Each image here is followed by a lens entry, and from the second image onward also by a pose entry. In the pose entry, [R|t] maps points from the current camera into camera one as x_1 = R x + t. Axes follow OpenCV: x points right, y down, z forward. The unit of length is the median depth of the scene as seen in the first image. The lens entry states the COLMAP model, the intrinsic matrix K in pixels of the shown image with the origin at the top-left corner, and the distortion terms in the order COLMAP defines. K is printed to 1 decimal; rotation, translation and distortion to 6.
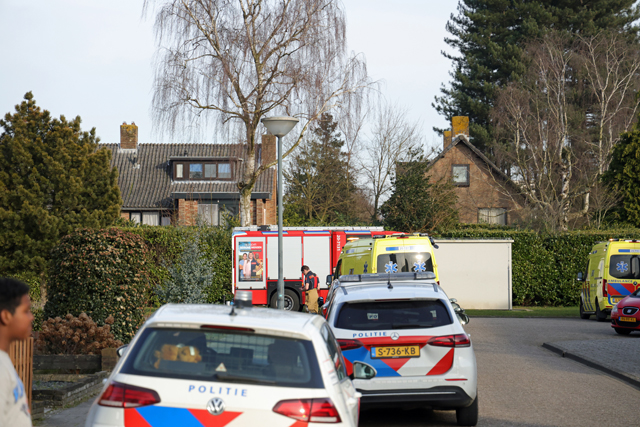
lens RADIAL K [[1661.0, 0, 320.0], [0, 1661.0, 213.5], [0, 0, 1]] dist [0.544151, 0.259205]
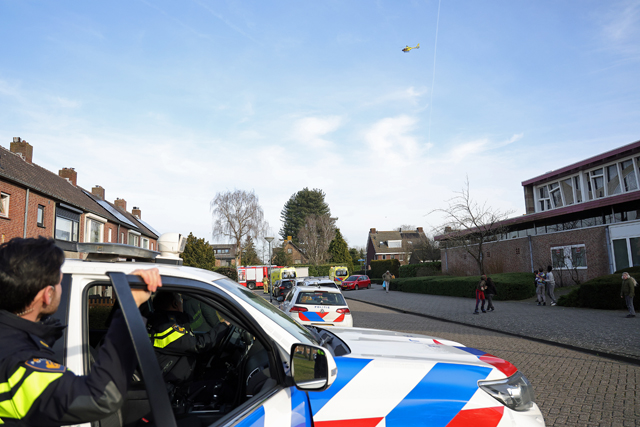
lens RADIAL K [[435.4, 0, 320.0], [0, 435.4, 213.5], [0, 0, 1]] dist [-0.130997, 0.090374]
pose [[0.983093, -0.010410, 0.182810, -0.045662], [0.030318, 0.993857, -0.106442, -0.000849], [-0.180579, 0.110185, 0.977369, -0.002819]]
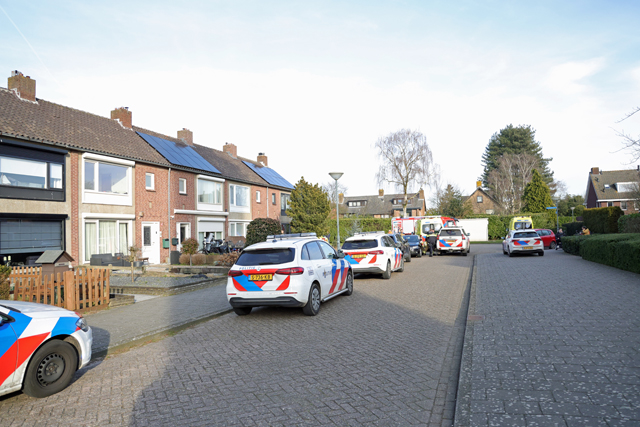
lens RADIAL K [[435.4, 0, 320.0], [0, 435.4, 213.5], [0, 0, 1]] dist [-0.130997, 0.090374]
pose [[0.947641, -0.038566, -0.317000, 0.080647], [0.036247, 0.999256, -0.013211, 0.006685], [0.317273, 0.001029, 0.948334, 0.176715]]
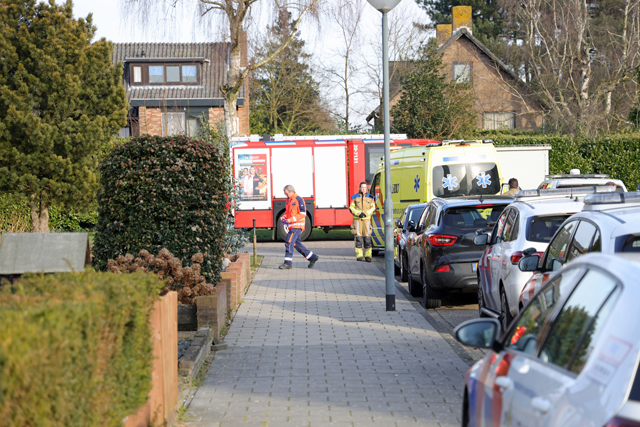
lens RADIAL K [[1788.4, 0, 320.0], [0, 1788.4, 213.5], [0, 0, 1]] dist [0.596921, 0.821475]
pose [[0.999092, -0.017605, 0.038809, -0.043264], [0.015653, 0.998626, 0.050020, 0.002045], [-0.039636, -0.049367, 0.997994, 0.086543]]
